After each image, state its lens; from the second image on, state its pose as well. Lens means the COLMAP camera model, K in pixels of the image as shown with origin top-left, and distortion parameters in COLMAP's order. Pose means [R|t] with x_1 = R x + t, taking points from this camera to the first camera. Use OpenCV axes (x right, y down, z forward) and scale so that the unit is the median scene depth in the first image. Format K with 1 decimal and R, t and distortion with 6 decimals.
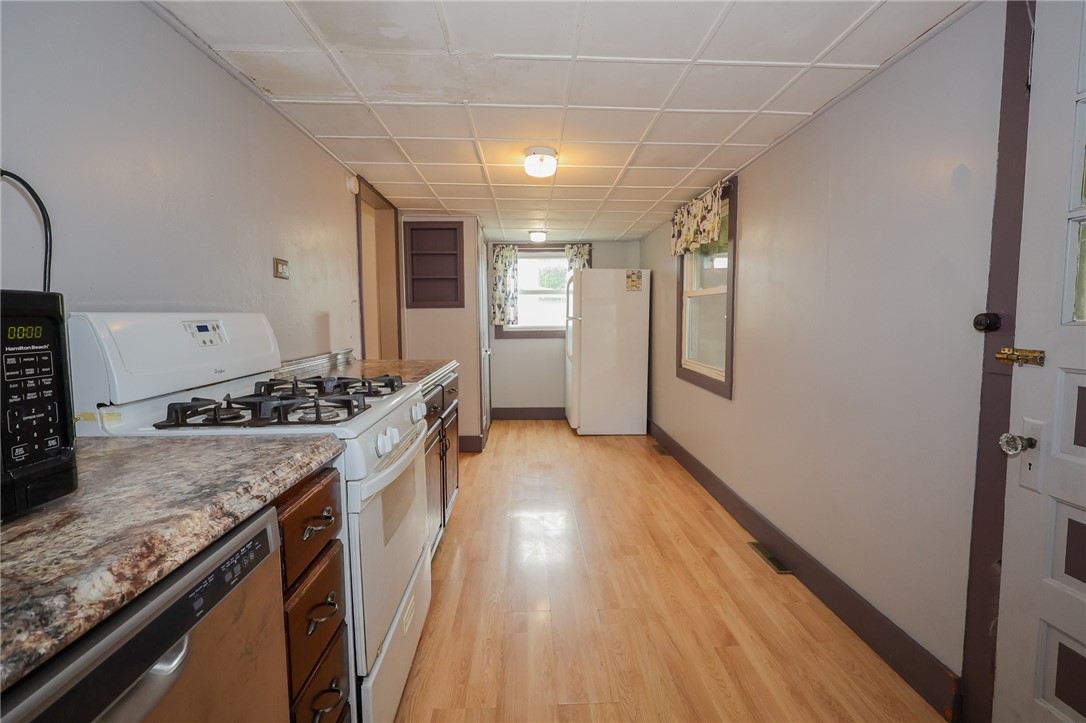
lens RADIAL K [[502.1, 0, 543.2], [0, 502.1, 356.4], [0, 0, 1]] dist [-0.001498, -0.000205]
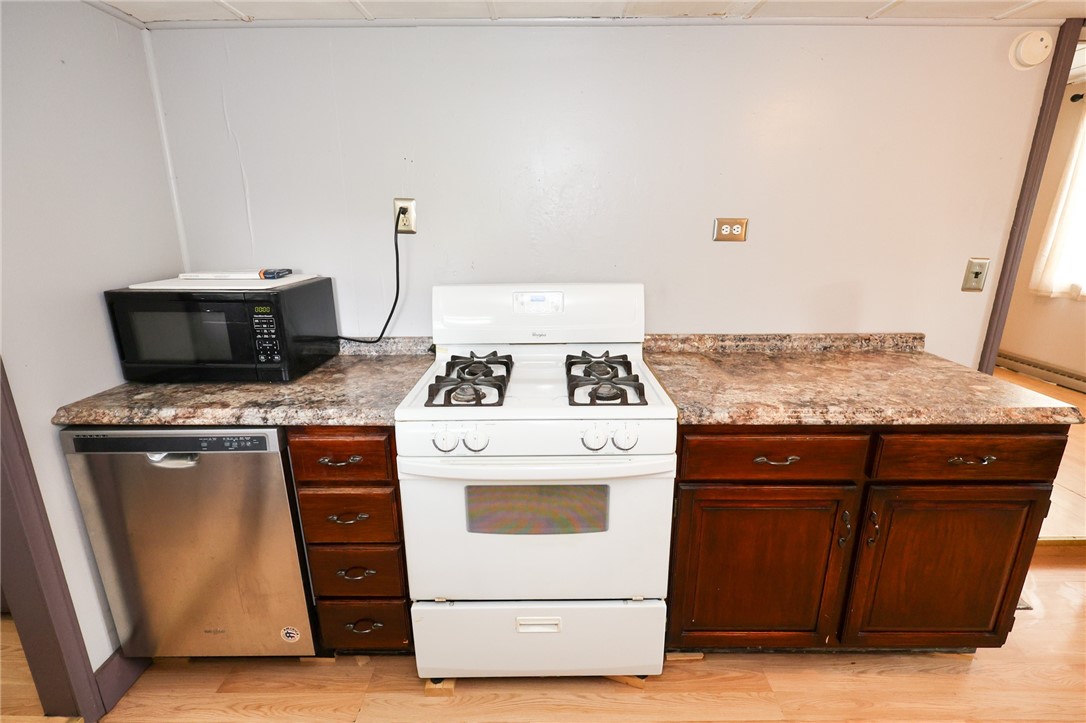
lens RADIAL K [[502.1, 0, 543.2], [0, 502.1, 356.4], [0, 0, 1]] dist [-0.001498, -0.000205]
pose [[-0.021414, 0.273367, -0.961672, 0.411754], [-0.080605, 0.958289, 0.274200, -0.193101], [0.996516, 0.083387, 0.001514, 0.765162]]
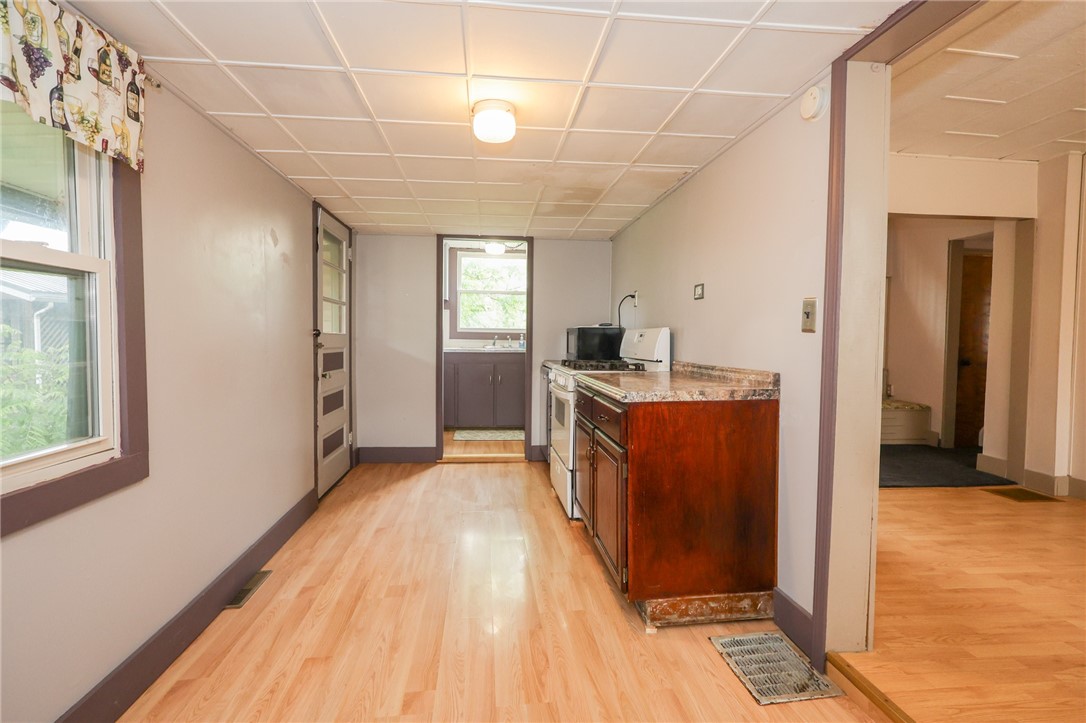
lens RADIAL K [[494.5, 0, 543.0], [0, 494.5, 361.5], [0, 0, 1]] dist [-0.002866, -0.000652]
pose [[-0.996036, 0.006435, -0.088720, -0.013615], [-0.004907, 0.991886, 0.127037, -0.174600], [0.088818, 0.126969, -0.987922, 2.503677]]
